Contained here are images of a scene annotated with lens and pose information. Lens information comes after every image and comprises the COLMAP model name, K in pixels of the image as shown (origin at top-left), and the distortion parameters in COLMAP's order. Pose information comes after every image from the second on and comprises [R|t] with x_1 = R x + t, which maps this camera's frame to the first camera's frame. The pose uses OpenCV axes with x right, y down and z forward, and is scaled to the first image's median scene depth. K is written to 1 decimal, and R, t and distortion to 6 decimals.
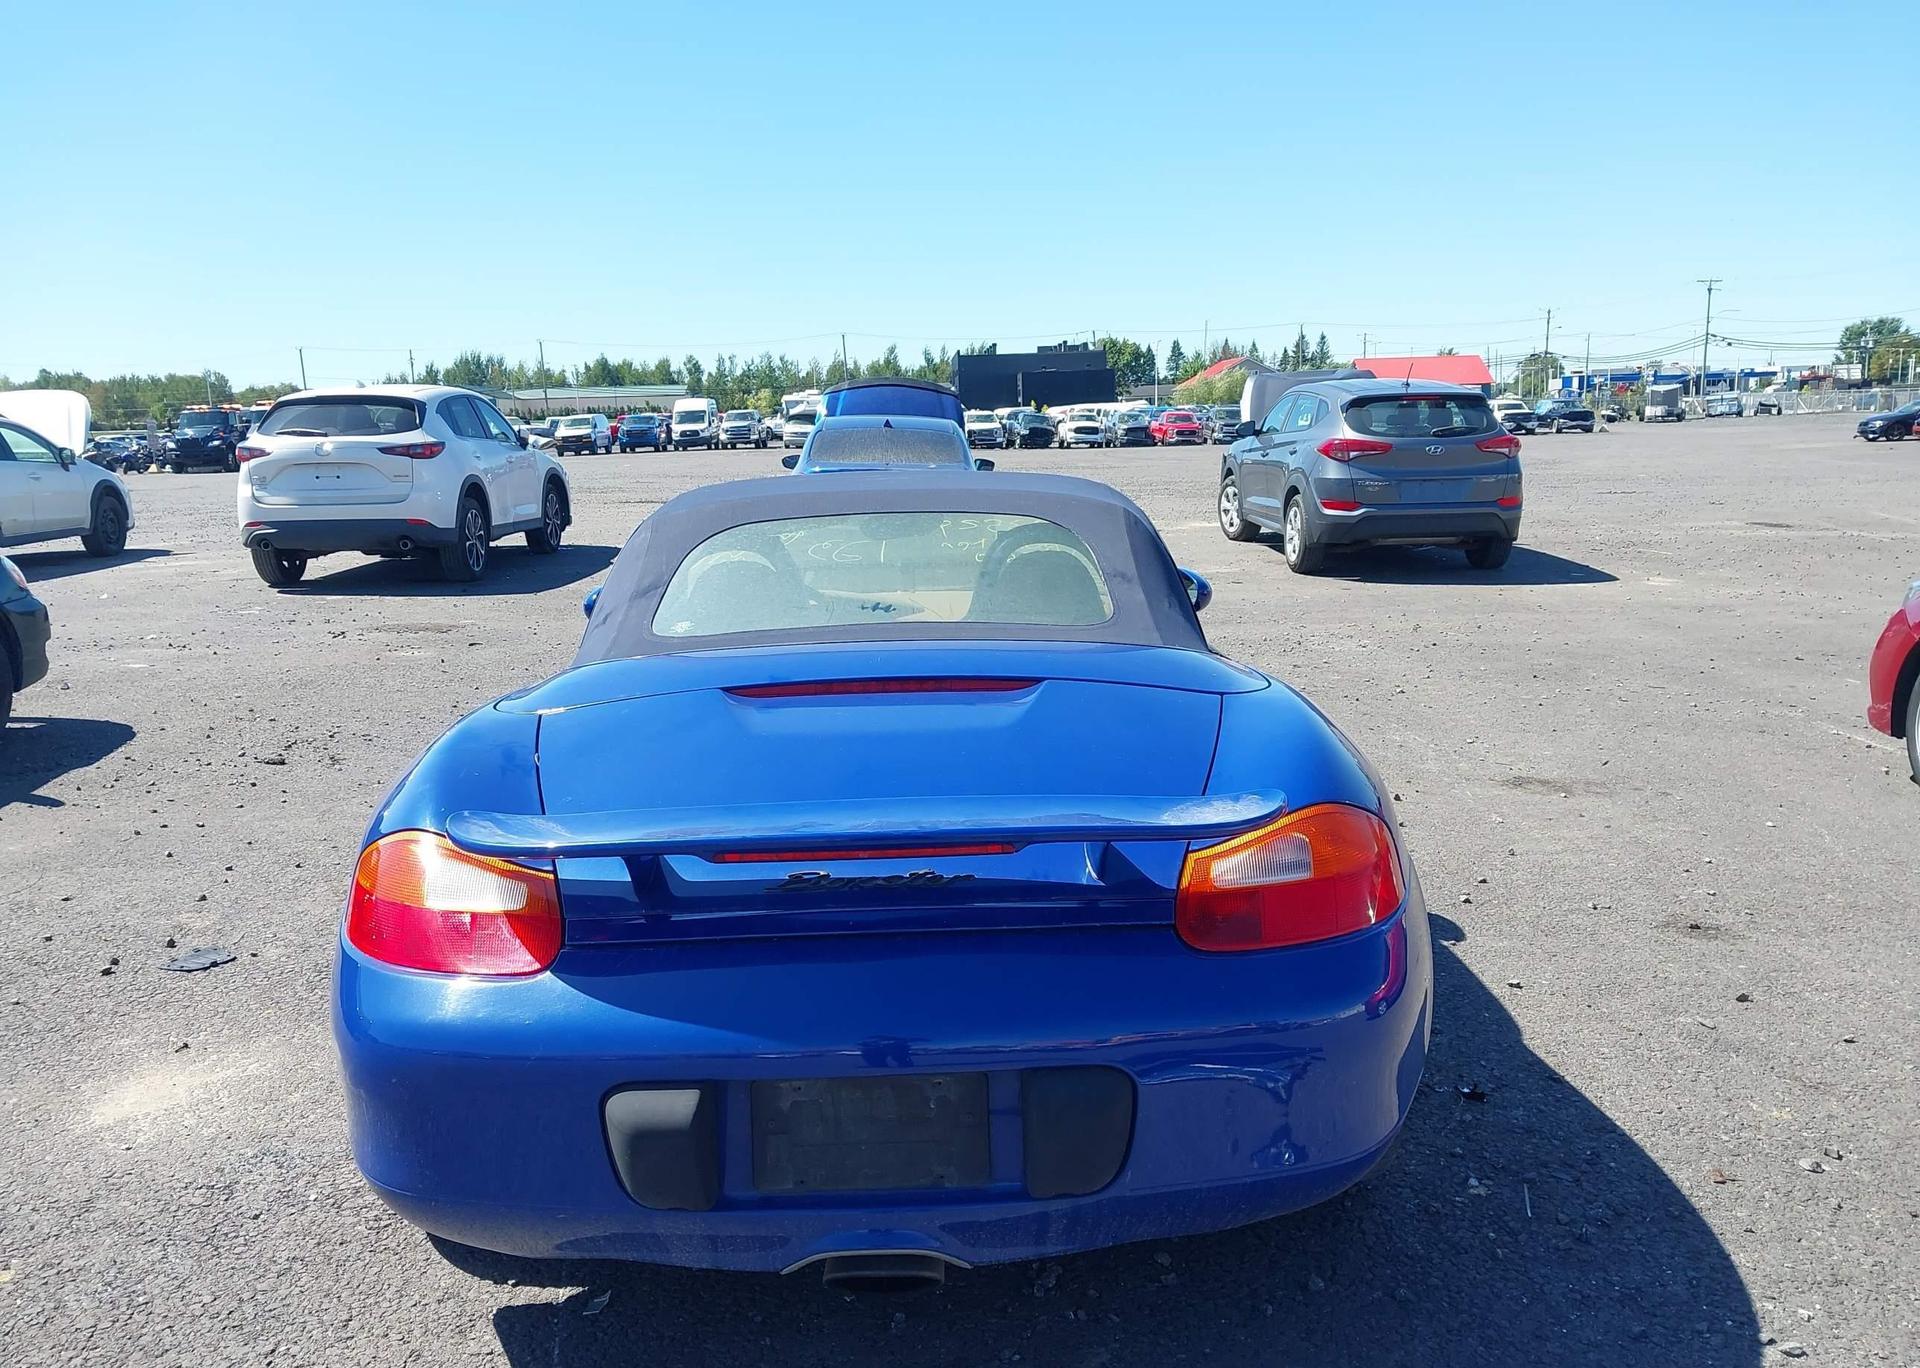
lens RADIAL K [[1521.0, 0, 960.0], [0, 1521.0, 684.0], [0, 0, 1]] dist [0.010701, 0.003334]
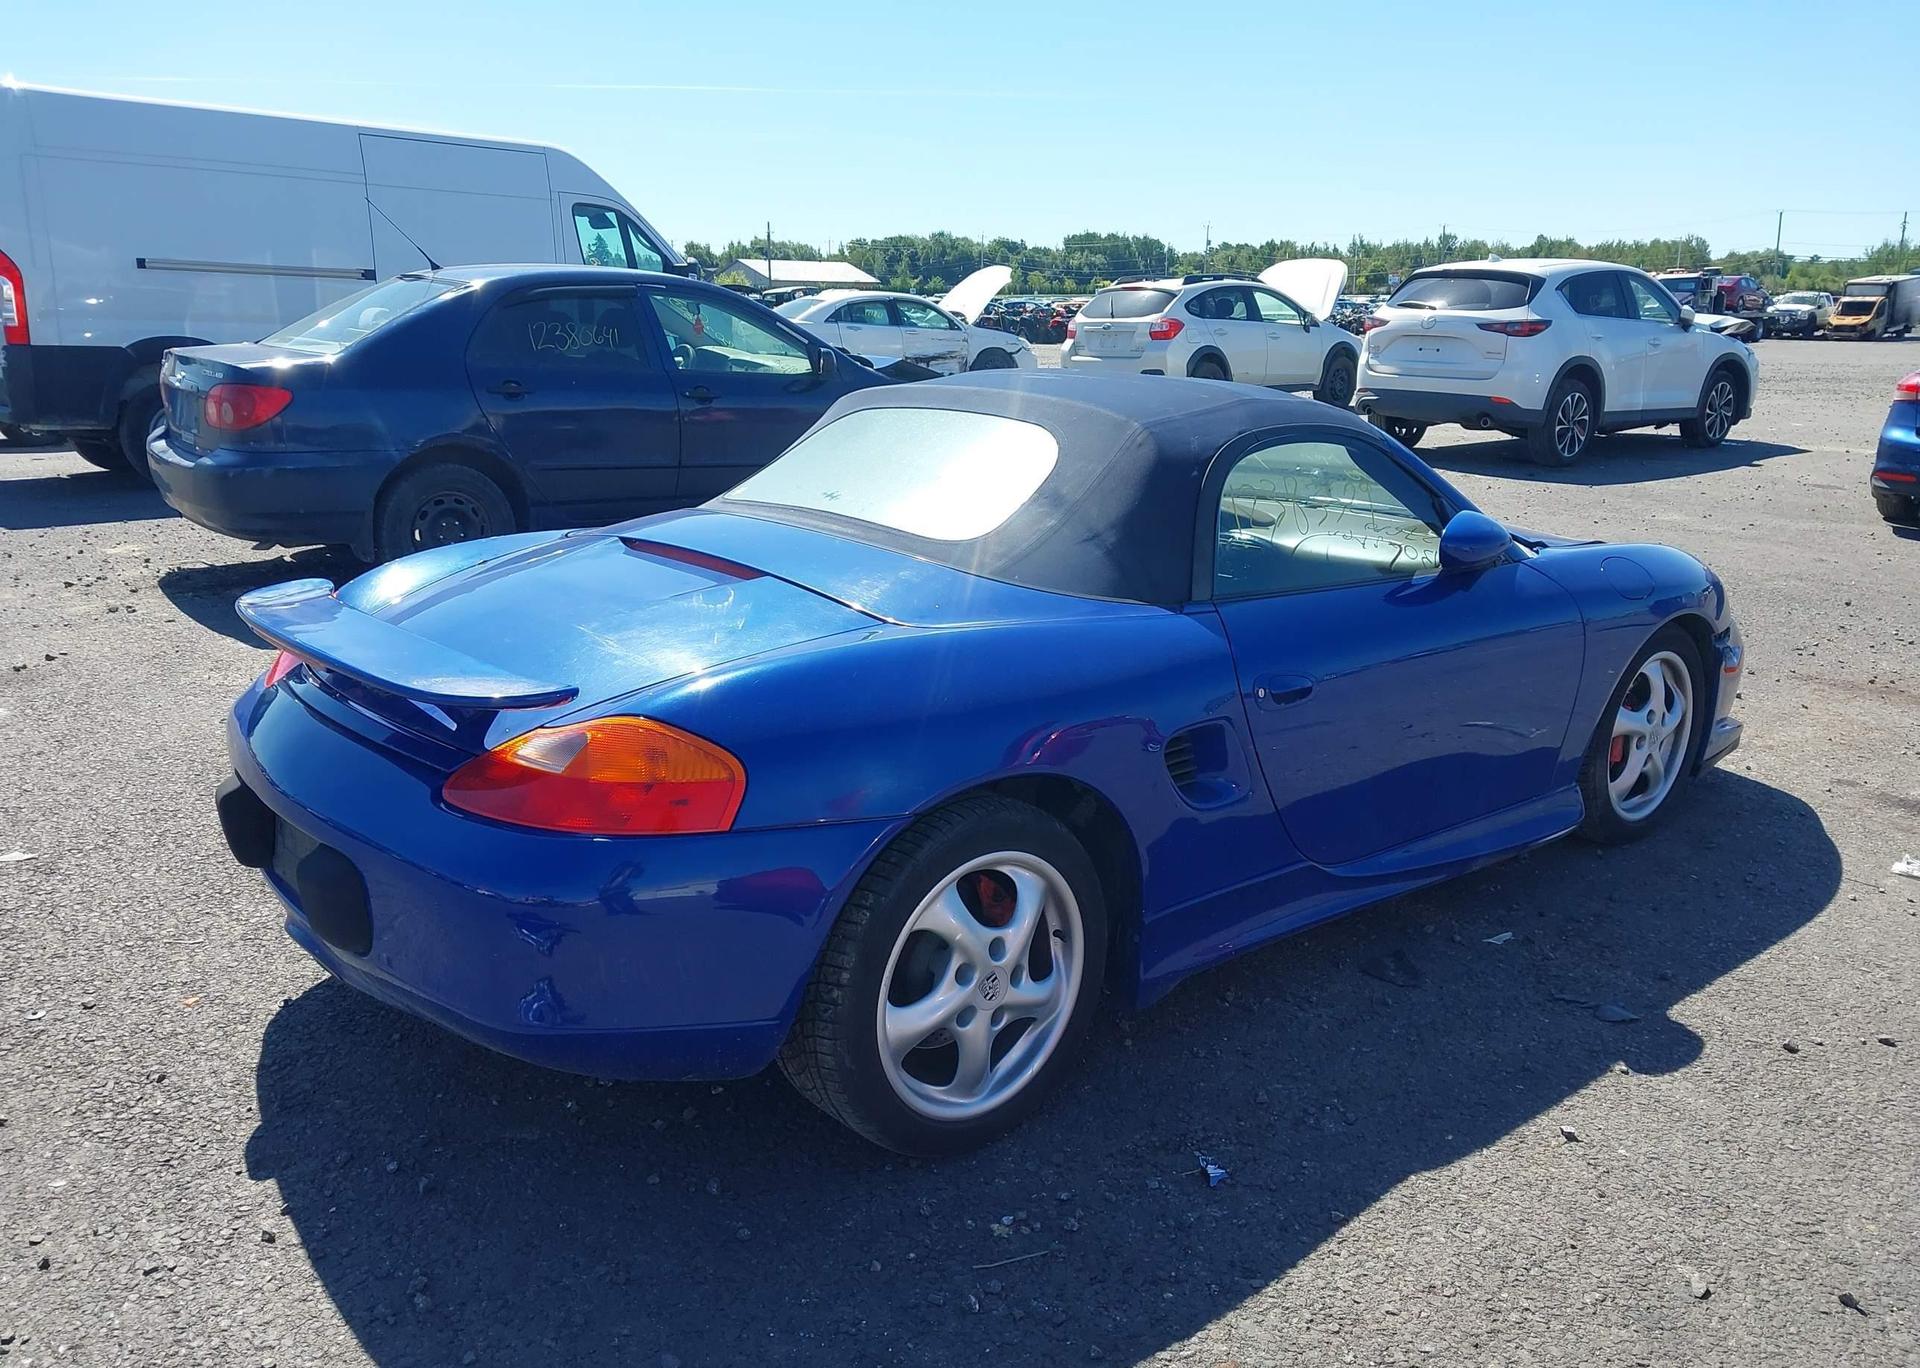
lens RADIAL K [[1498.8, 0, 963.6], [0, 1498.8, 705.7], [0, 0, 1]] dist [0.004430, -0.005656]
pose [[0.595957, 0.238135, -0.766894, 0.211685], [-0.158128, 0.971119, 0.178669, -0.027409], [0.787294, 0.014788, 0.616401, 0.099485]]
